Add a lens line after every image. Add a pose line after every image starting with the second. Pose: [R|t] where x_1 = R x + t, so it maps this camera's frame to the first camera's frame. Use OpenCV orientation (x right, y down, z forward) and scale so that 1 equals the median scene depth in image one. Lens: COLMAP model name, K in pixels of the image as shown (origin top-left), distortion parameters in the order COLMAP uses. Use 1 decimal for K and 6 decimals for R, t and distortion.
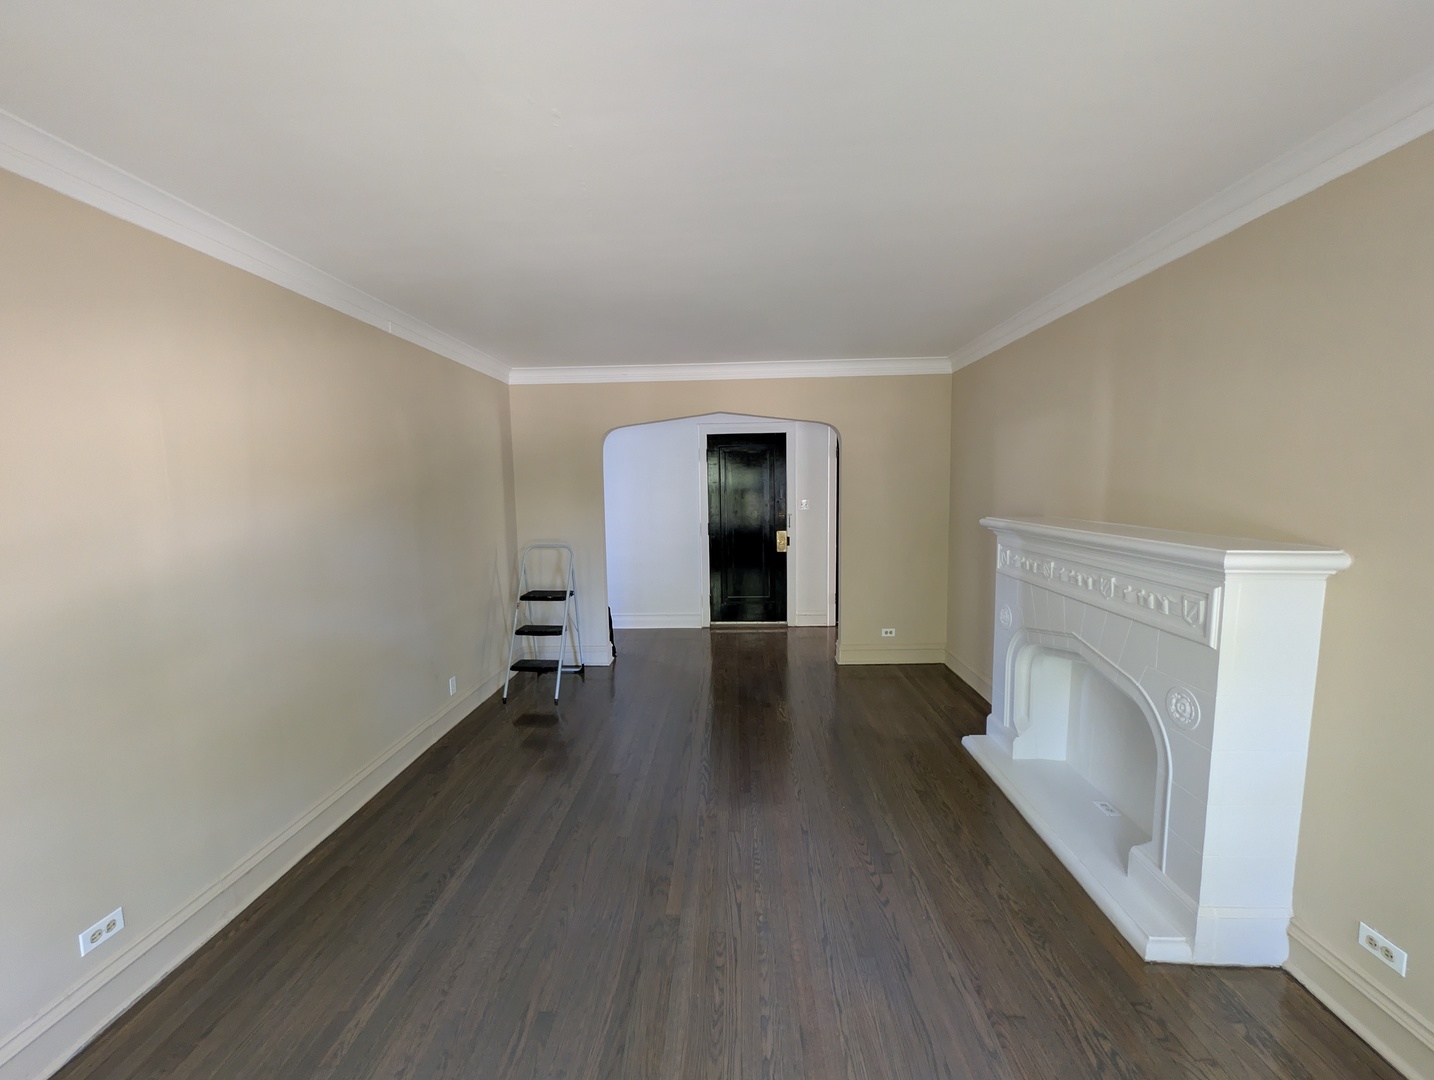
lens RADIAL K [[563.7, 0, 715.6], [0, 563.7, 543.0], [0, 0, 1]] dist [-0.000190, -0.000027]
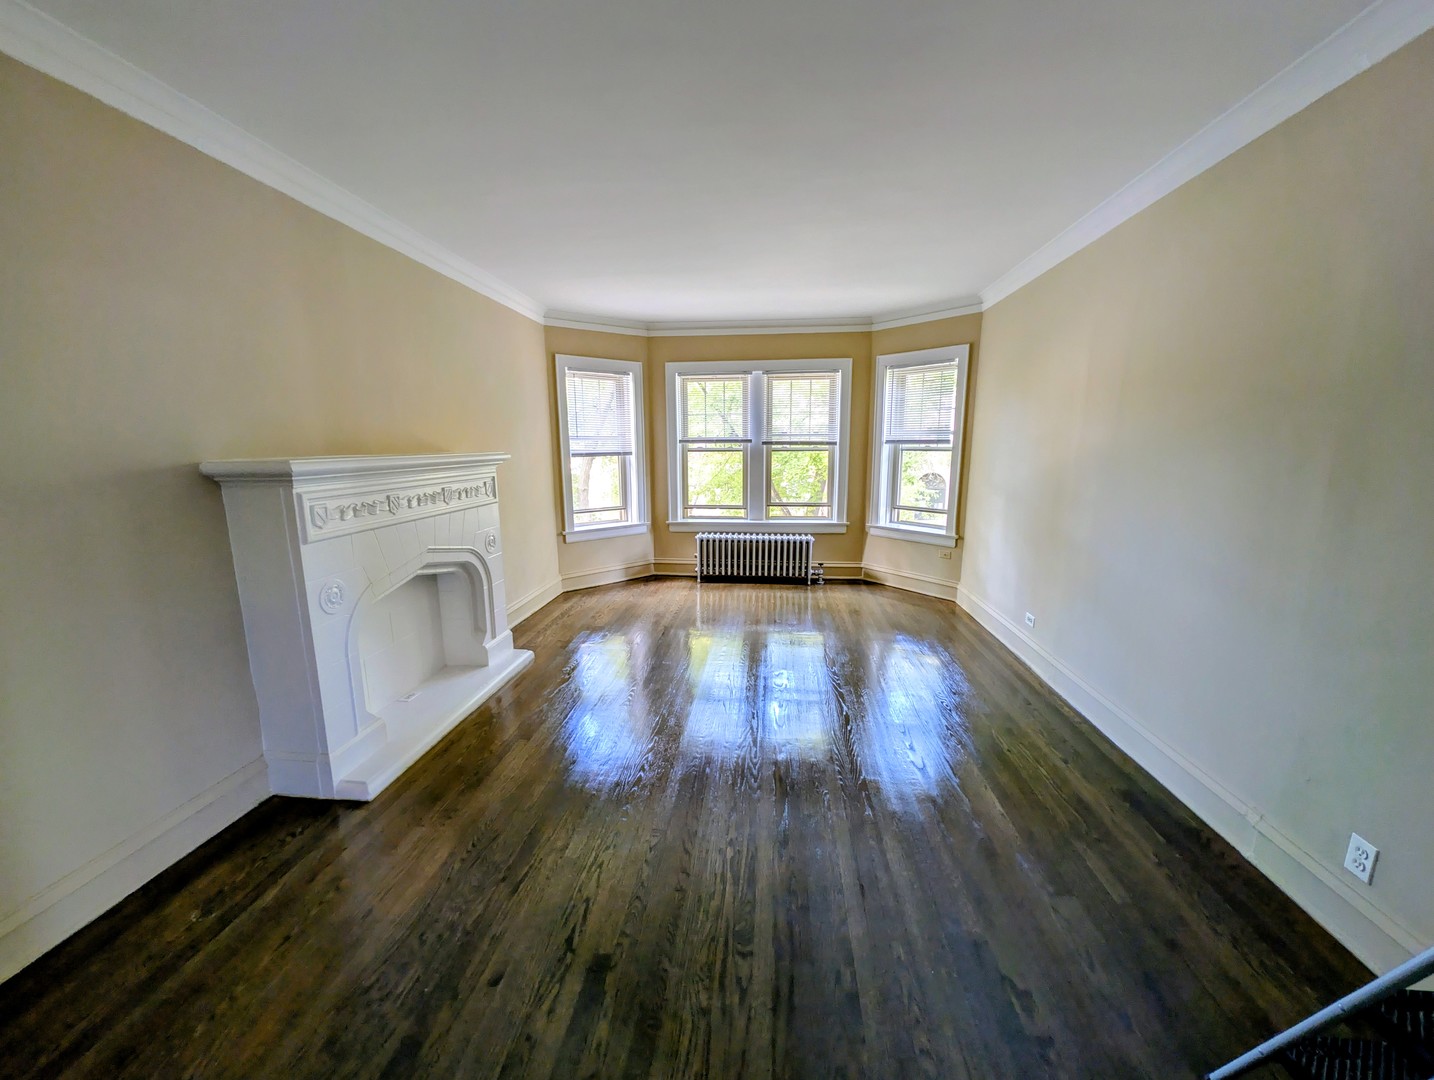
lens RADIAL K [[563.7, 0, 716.6], [0, 563.7, 546.4], [0, 0, 1]] dist [-0.000190, -0.000027]
pose [[-0.997796, 0.013295, 0.065011, -0.023549], [0.031531, 0.957043, 0.288227, -0.120743], [-0.058386, 0.289641, -0.955353, 1.595462]]
